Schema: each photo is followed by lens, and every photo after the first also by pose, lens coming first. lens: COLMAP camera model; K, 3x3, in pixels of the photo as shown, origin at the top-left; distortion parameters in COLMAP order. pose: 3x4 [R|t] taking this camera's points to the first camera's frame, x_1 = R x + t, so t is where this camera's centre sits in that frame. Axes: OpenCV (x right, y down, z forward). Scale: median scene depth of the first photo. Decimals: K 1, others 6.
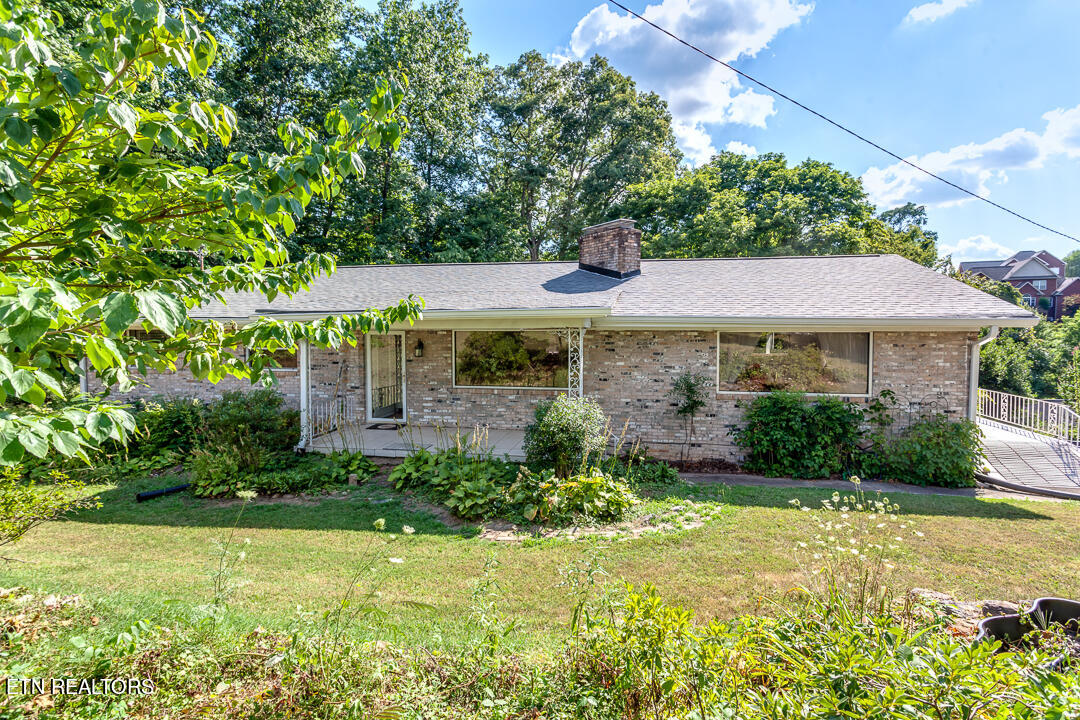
lens RADIAL K [[523.7, 0, 551.6], [0, 523.7, 356.2], [0, 0, 1]] dist [0.004902, 0.000811]
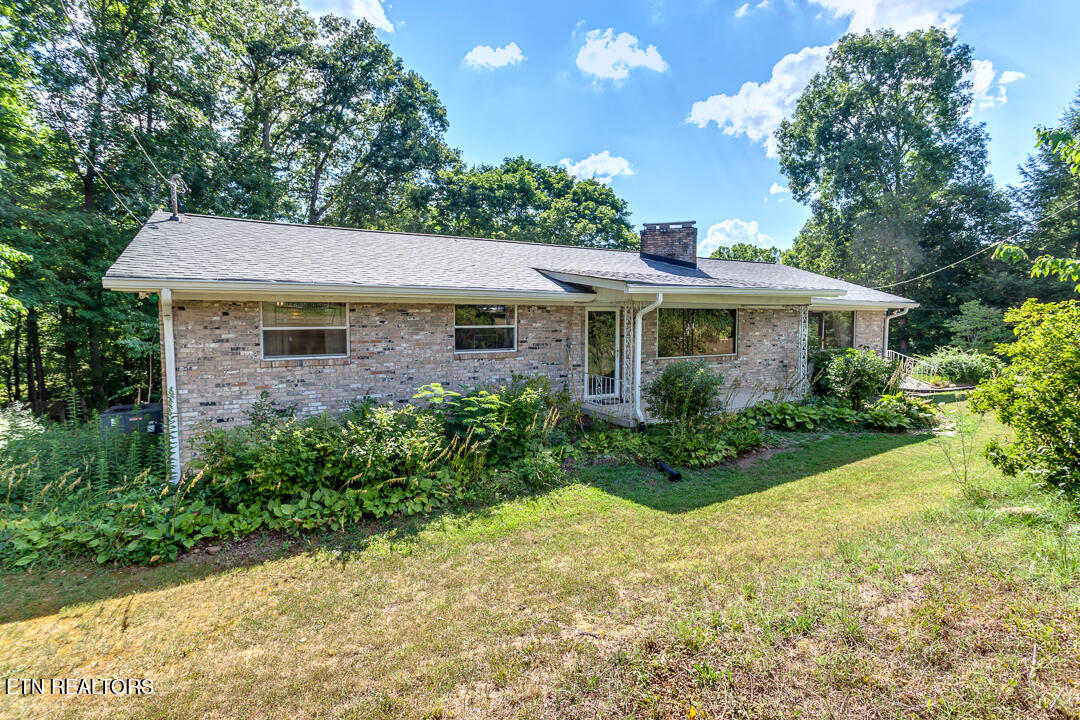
lens RADIAL K [[523.7, 0, 539.8], [0, 523.7, 357.7], [0, 0, 1]] dist [0.004902, 0.000811]
pose [[0.762496, -0.050352, 0.645031, -1.087557], [0.028814, 0.998621, 0.043892, 0.001042], [-0.646351, -0.014882, 0.762895, 0.315954]]
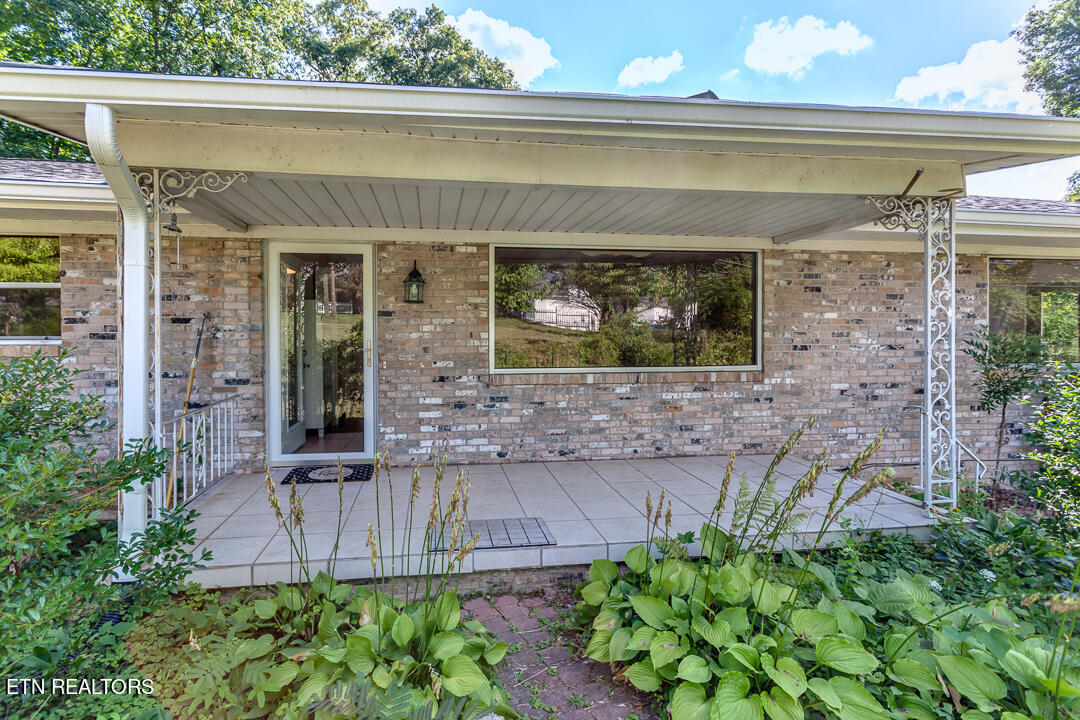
lens RADIAL K [[523.7, 0, 500.8], [0, 523.7, 348.4], [0, 0, 1]] dist [0.004902, 0.000811]
pose [[0.951071, -0.011700, 0.308751, -0.317277], [0.018080, 0.999678, -0.017812, 0.046652], [-0.308443, 0.022523, 0.950976, 0.571708]]
